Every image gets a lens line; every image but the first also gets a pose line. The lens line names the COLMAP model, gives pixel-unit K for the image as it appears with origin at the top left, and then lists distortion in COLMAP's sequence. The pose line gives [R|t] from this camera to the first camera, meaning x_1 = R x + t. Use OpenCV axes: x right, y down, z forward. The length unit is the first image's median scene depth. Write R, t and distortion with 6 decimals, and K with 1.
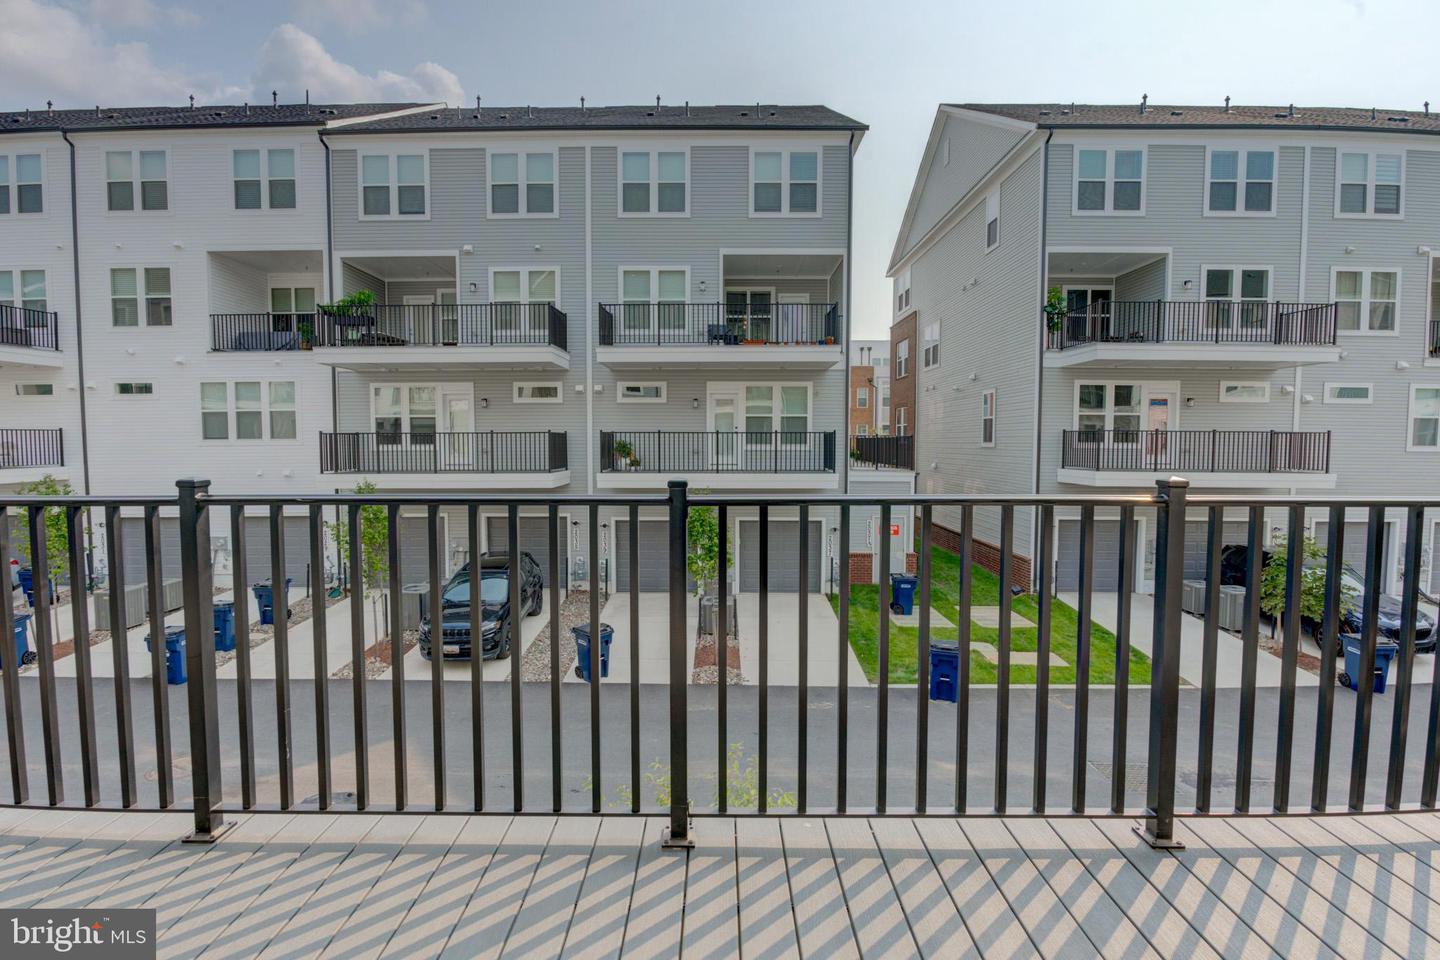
lens RADIAL K [[603.5, 0, 719.4], [0, 603.5, 479.3], [0, 0, 1]] dist [-0.022423, 0.000788]
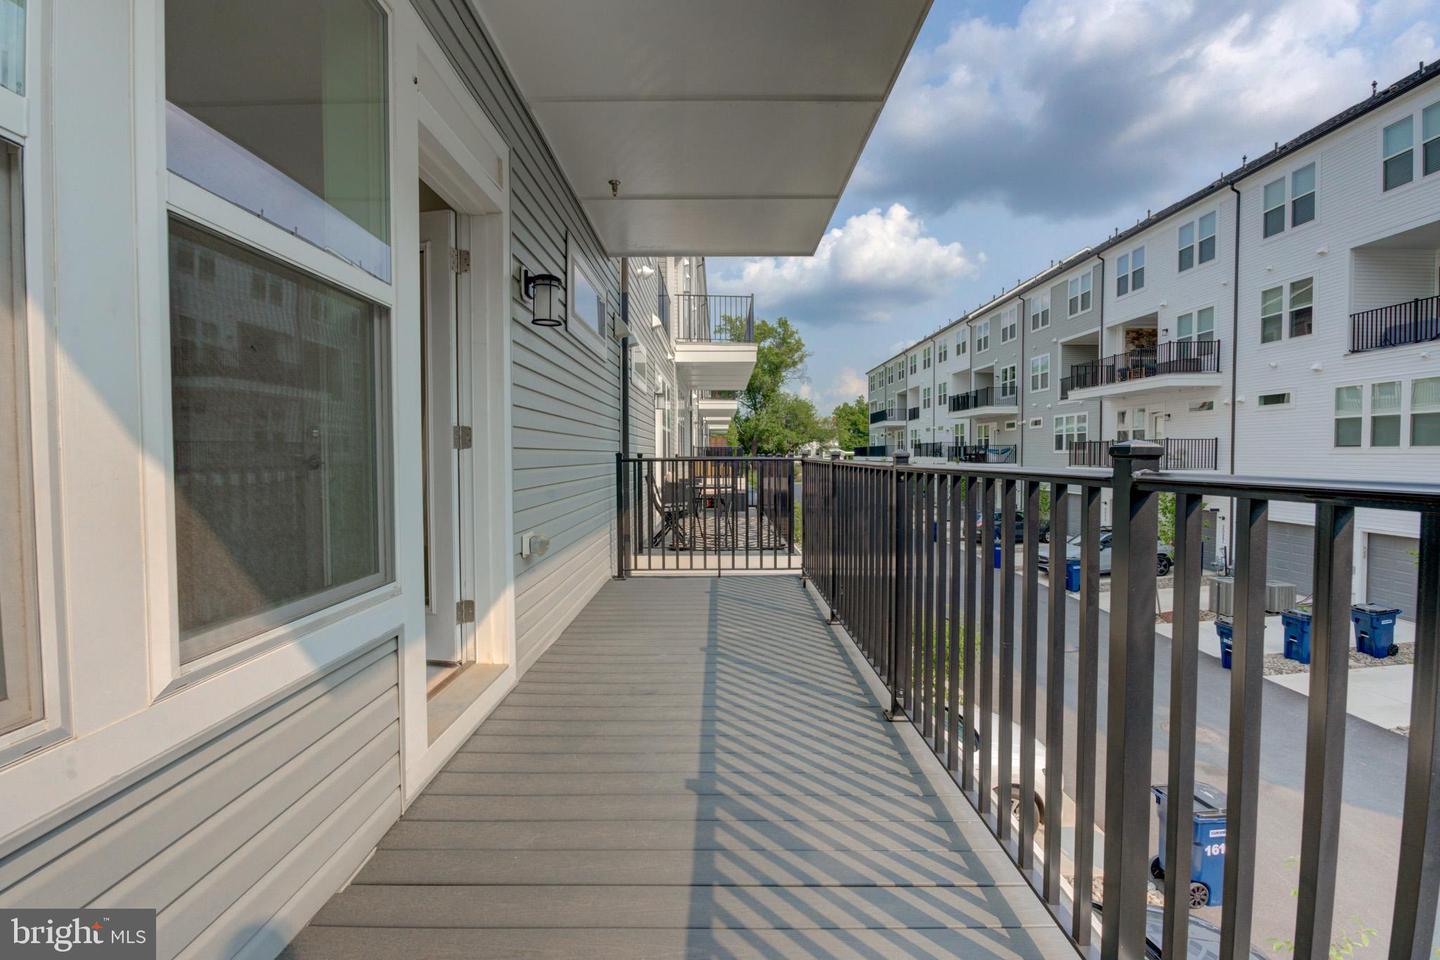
lens RADIAL K [[639.9, 0, 717.1], [0, 639.9, 472.4], [0, 0, 1]] dist [-0.002646, -0.000401]
pose [[0.003404, 0.030373, -0.999533, 0.162574], [-0.057647, 0.997882, 0.030126, 0.000807], [0.998331, 0.057518, 0.005148, -0.000741]]
